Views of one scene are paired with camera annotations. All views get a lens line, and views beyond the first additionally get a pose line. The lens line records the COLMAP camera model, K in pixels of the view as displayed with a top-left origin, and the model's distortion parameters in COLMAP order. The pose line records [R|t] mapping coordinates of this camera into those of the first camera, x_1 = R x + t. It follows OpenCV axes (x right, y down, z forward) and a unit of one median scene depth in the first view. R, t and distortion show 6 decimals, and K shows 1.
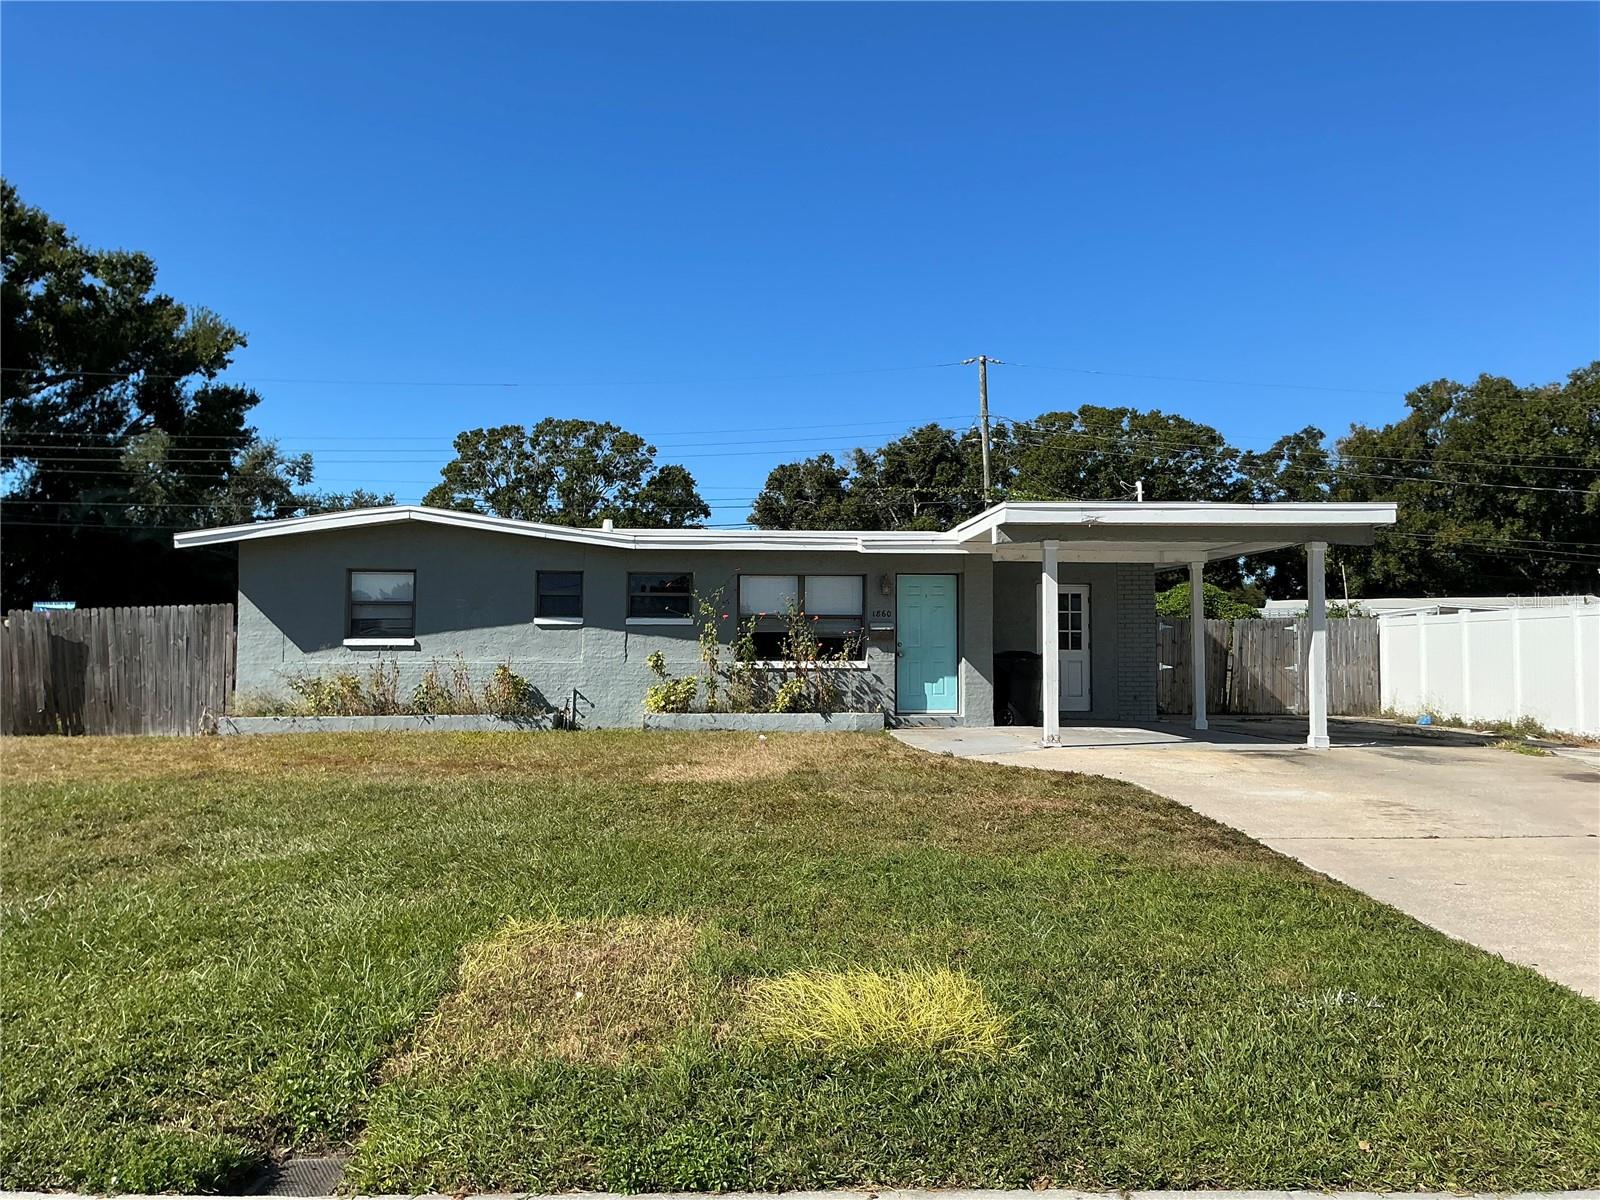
lens RADIAL K [[1273.7, 0, 800.0], [0, 1273.7, 600.0], [0, 0, 1]] dist [0.097107, -0.378434]
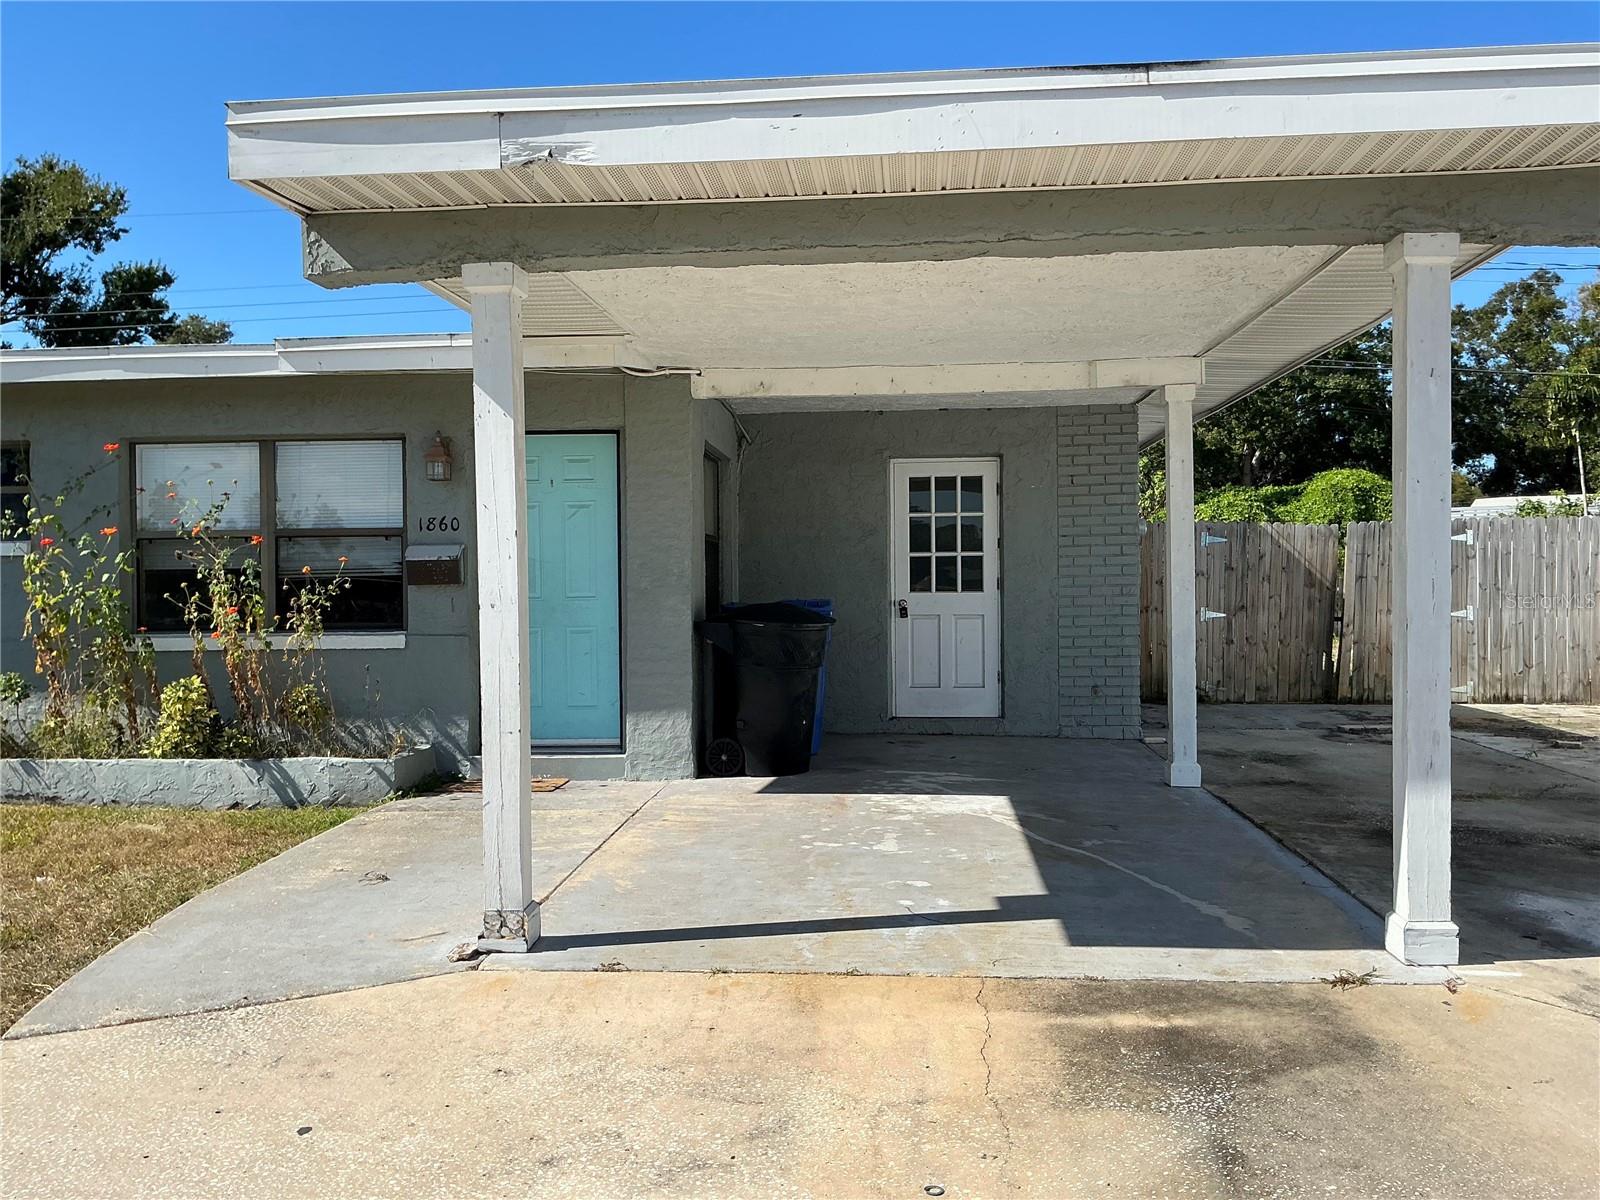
lens RADIAL K [[1310.4, 0, 809.0], [0, 1310.4, 594.7], [0, 0, 1]] dist [0.106674, -0.217442]
pose [[0.991130, -0.012583, -0.132300, 0.191599], [0.020354, 0.998135, 0.057553, 0.008653], [0.131329, -0.059735, 0.989537, 0.431198]]
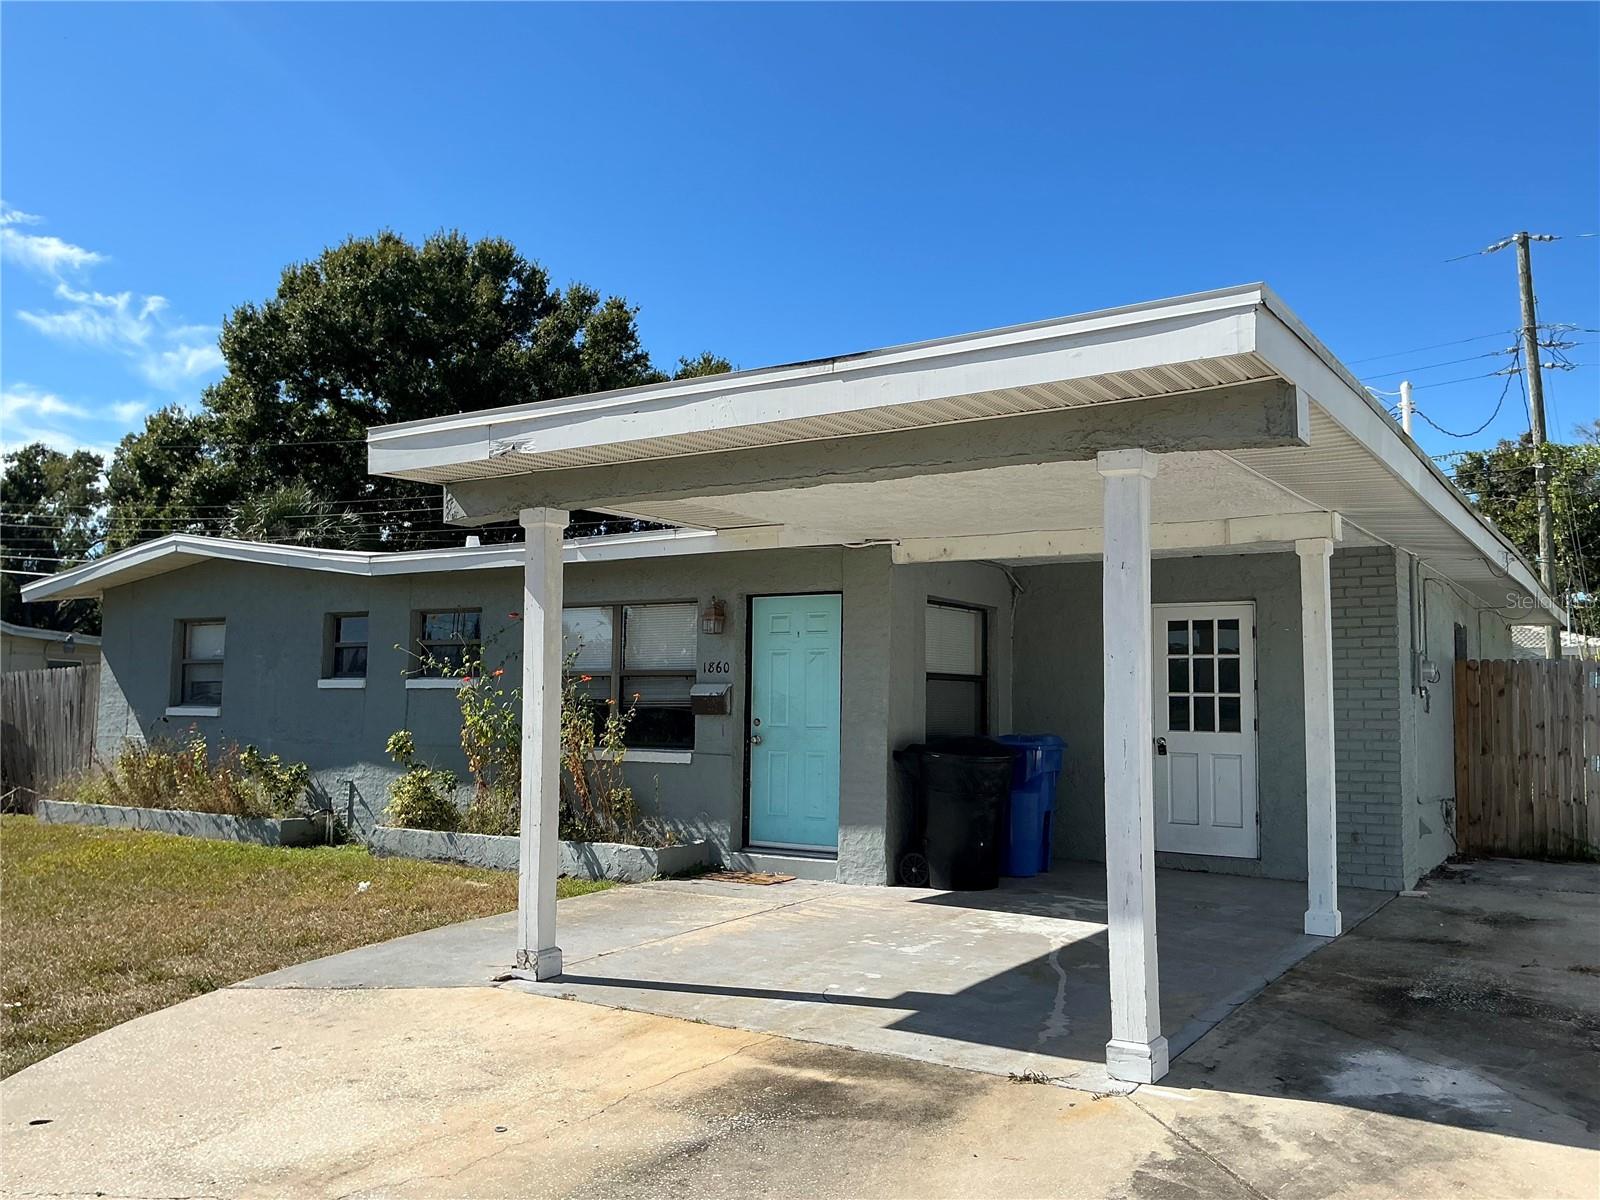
lens RADIAL K [[1310.4, 0, 809.0], [0, 1310.4, 594.7], [0, 0, 1]] dist [0.106674, -0.217442]
pose [[0.812626, -0.043460, -0.581162, 0.334630], [0.022594, 0.998815, -0.043101, 0.003362], [0.582347, 0.021895, 0.812645, 0.419877]]
